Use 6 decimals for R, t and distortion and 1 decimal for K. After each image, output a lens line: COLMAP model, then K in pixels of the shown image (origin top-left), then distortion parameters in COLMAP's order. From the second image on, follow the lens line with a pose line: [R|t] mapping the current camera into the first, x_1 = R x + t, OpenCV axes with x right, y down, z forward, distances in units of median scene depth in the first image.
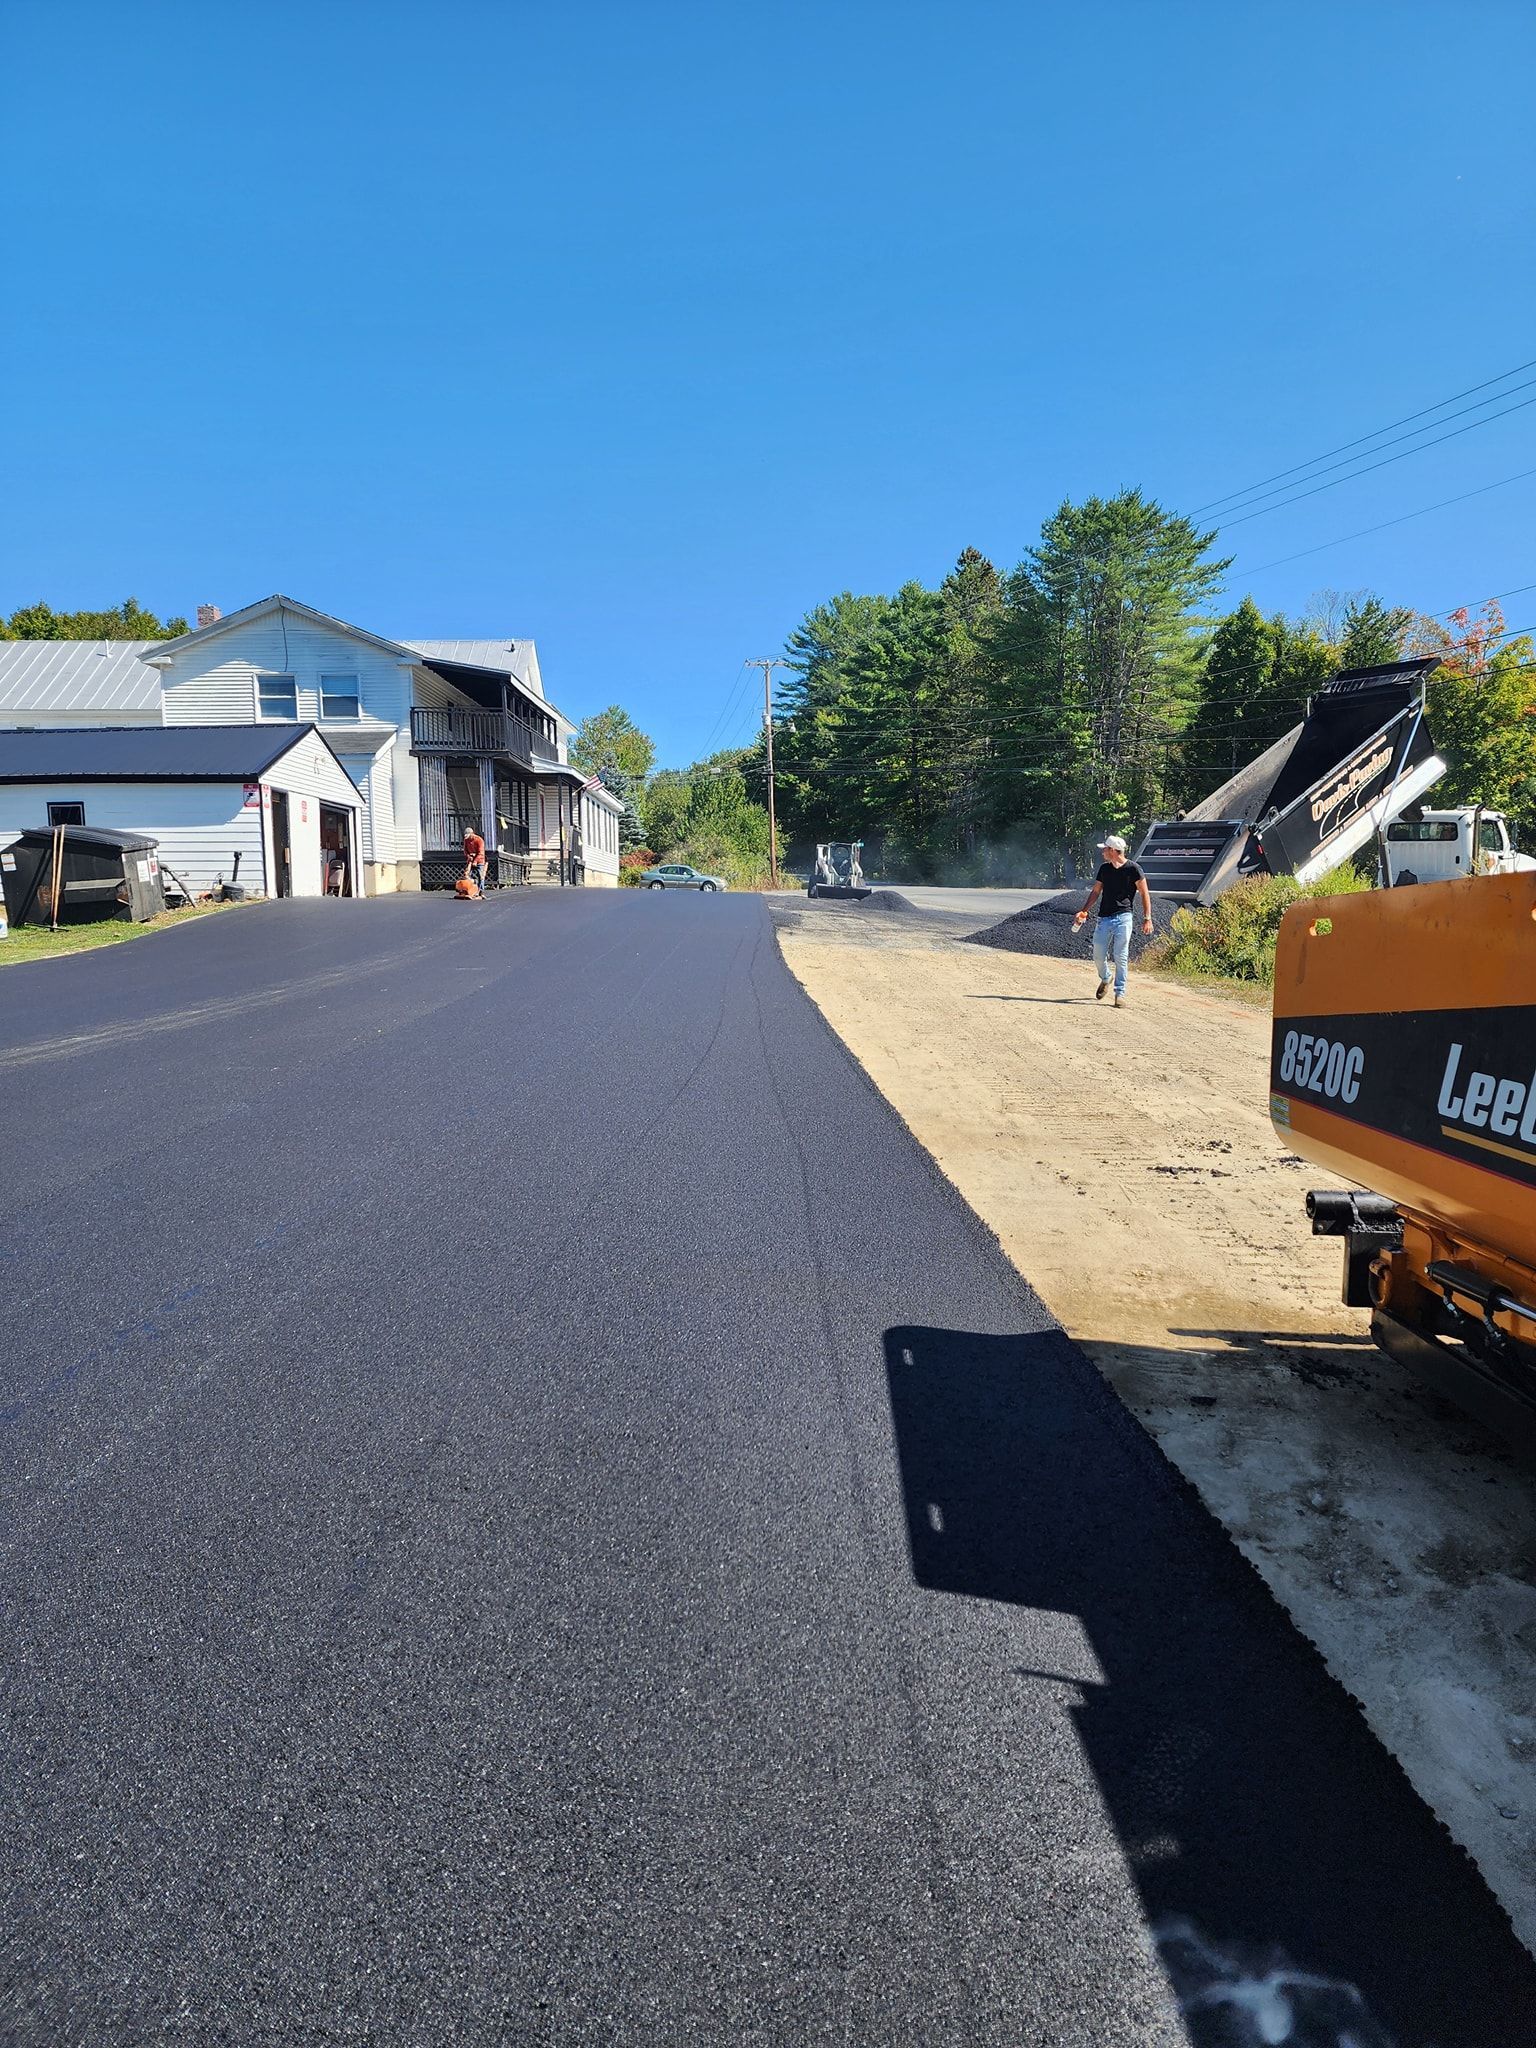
lens RADIAL K [[1452.0, 0, 769.0], [0, 1452.0, 1058.0], [0, 0, 1]] dist [0.095669, -0.002936]
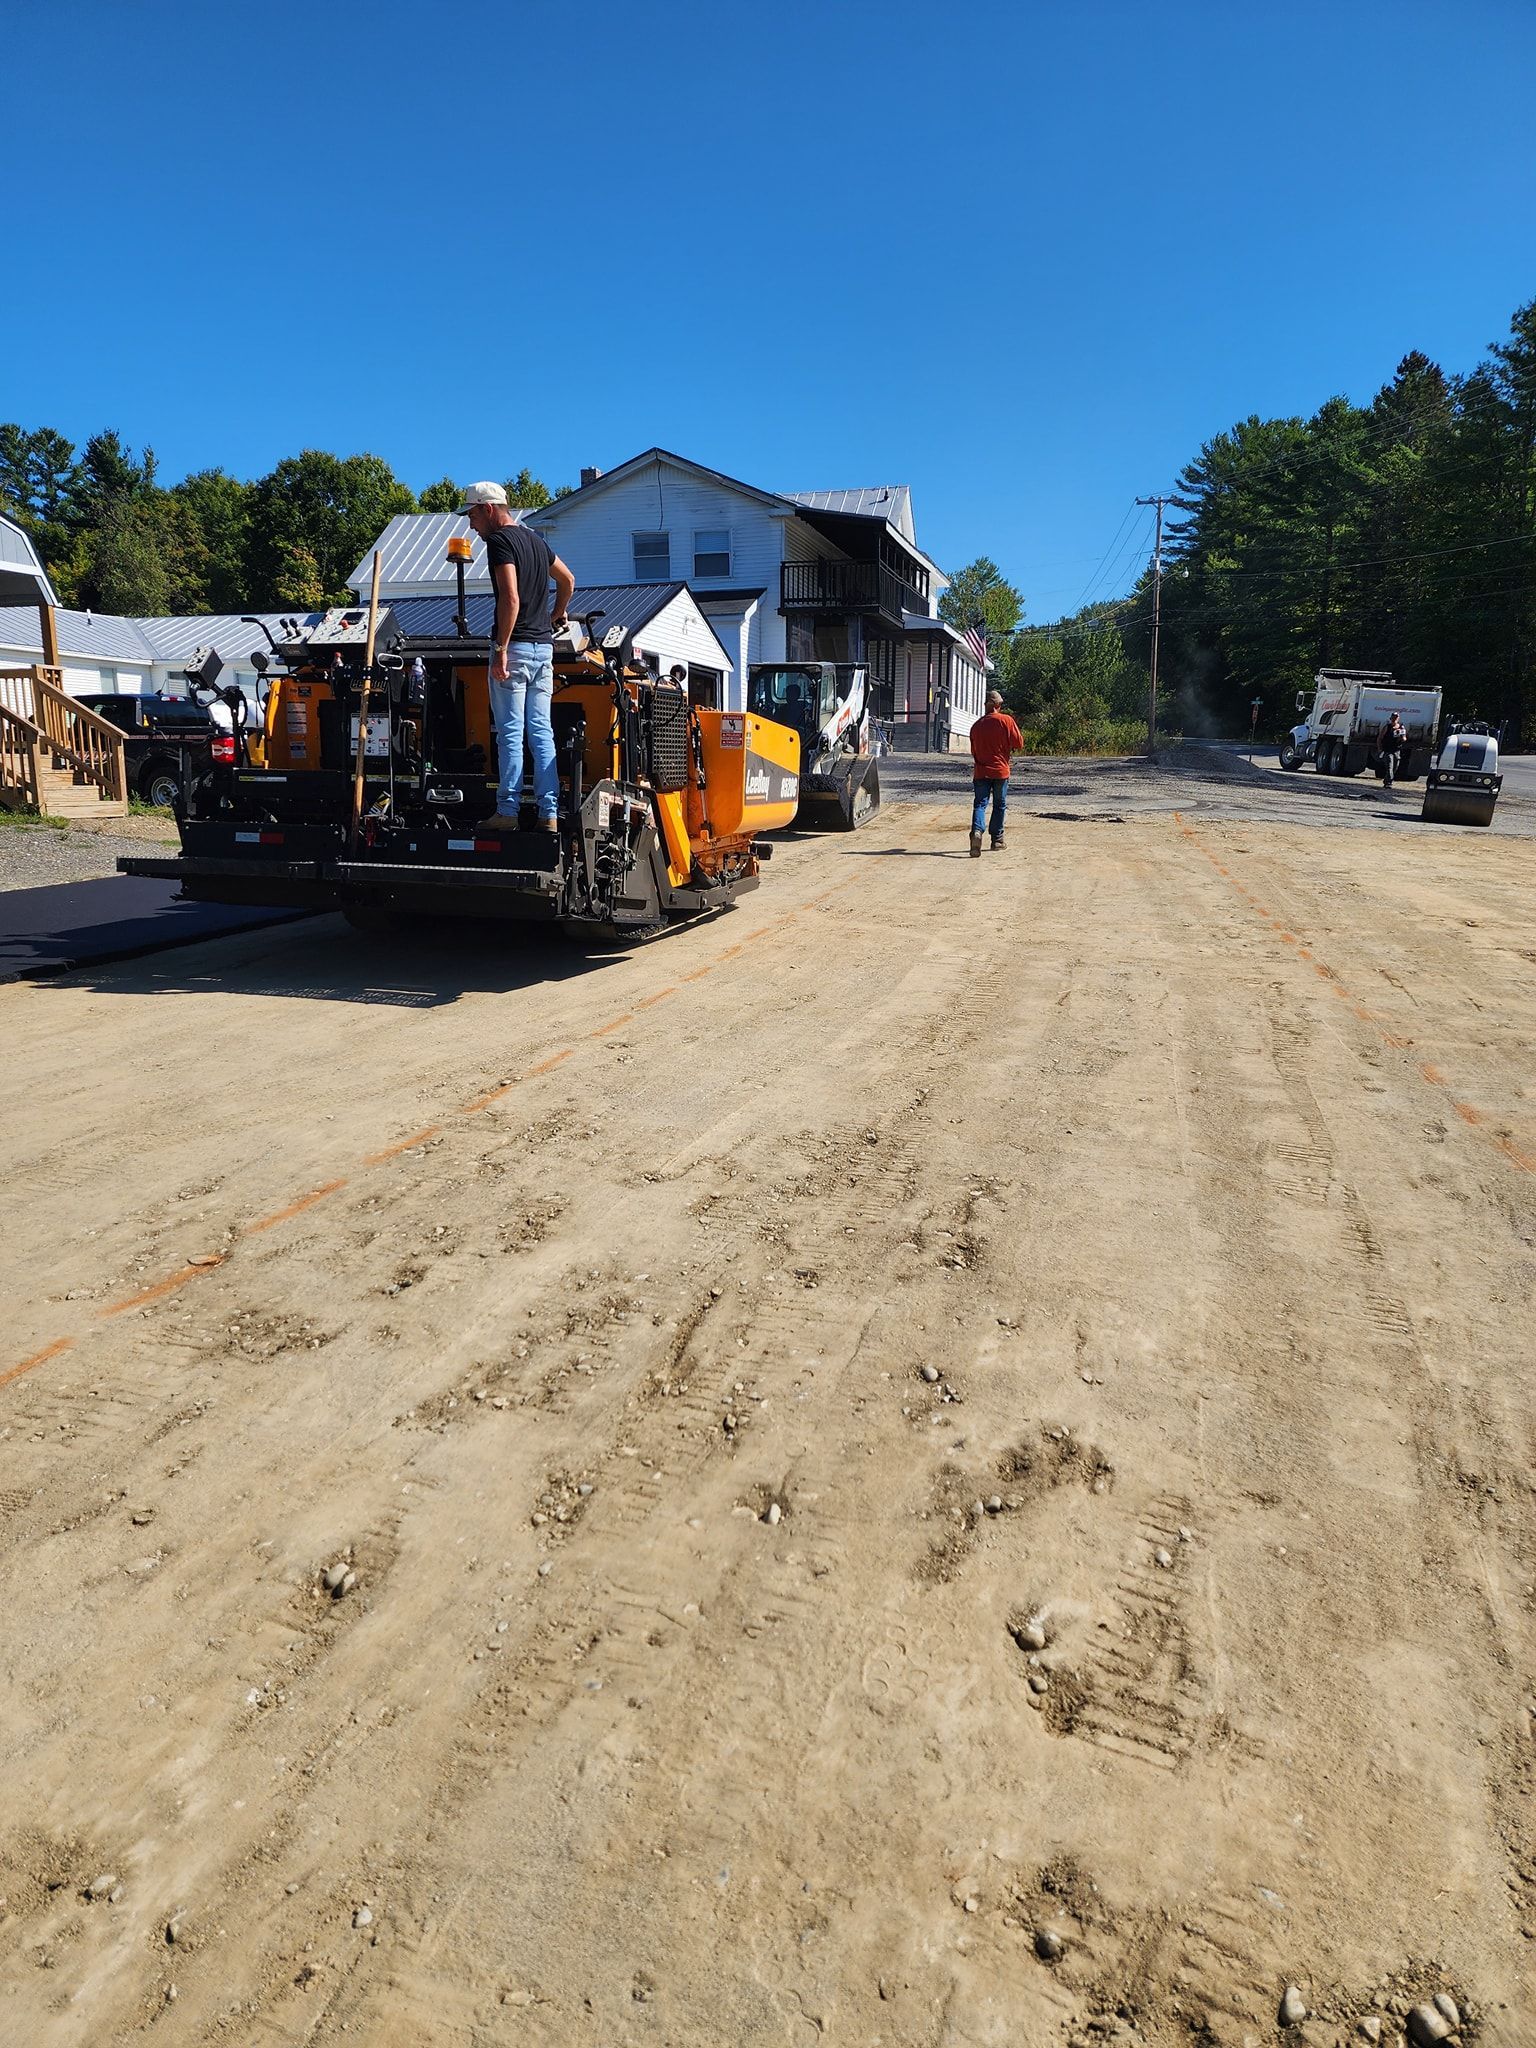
lens RADIAL K [[1438.9, 0, 710.1], [0, 1438.9, 1082.5], [0, 0, 1]] dist [0.052155, -0.032338]
pose [[0.961727, 0.062264, -0.266840, -0.010735], [-0.033001, 0.993072, 0.112783, -0.004812], [0.272013, -0.099660, 0.957119, 0.034791]]
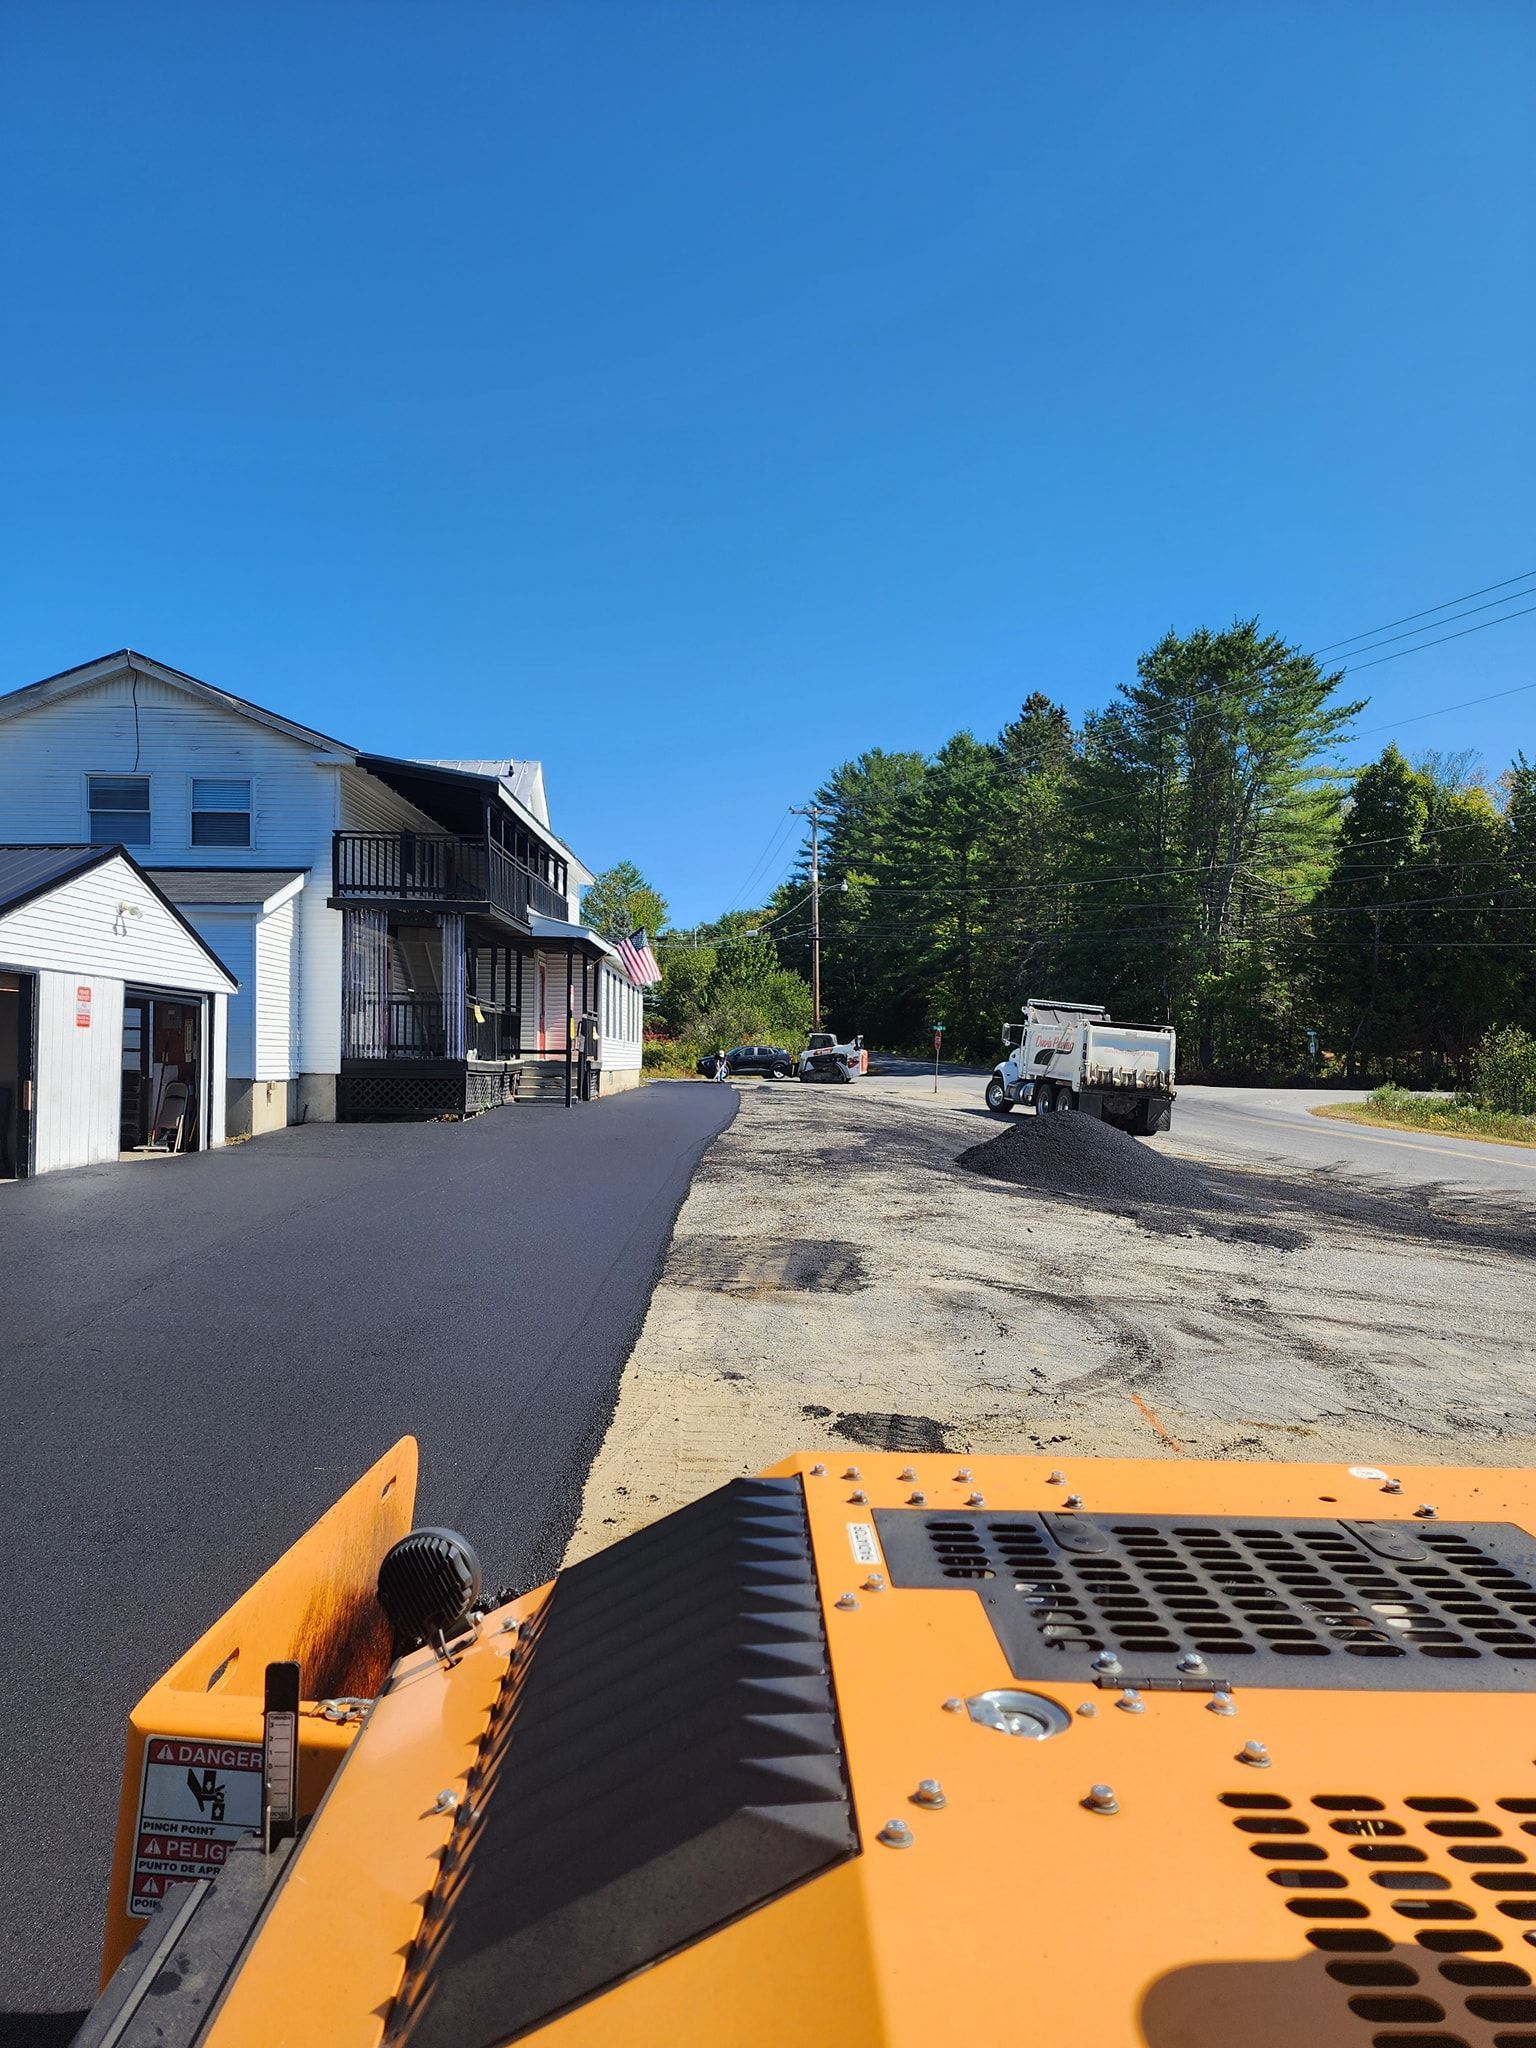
lens RADIAL K [[1452.0, 0, 769.0], [0, 1452.0, 1058.0], [0, 0, 1]] dist [0.095669, -0.002936]
pose [[0.999826, 0.018606, 0.001295, -0.041534], [-0.018359, 0.994034, -0.107513, -0.055940], [-0.003288, 0.107470, 0.994203, 0.274219]]
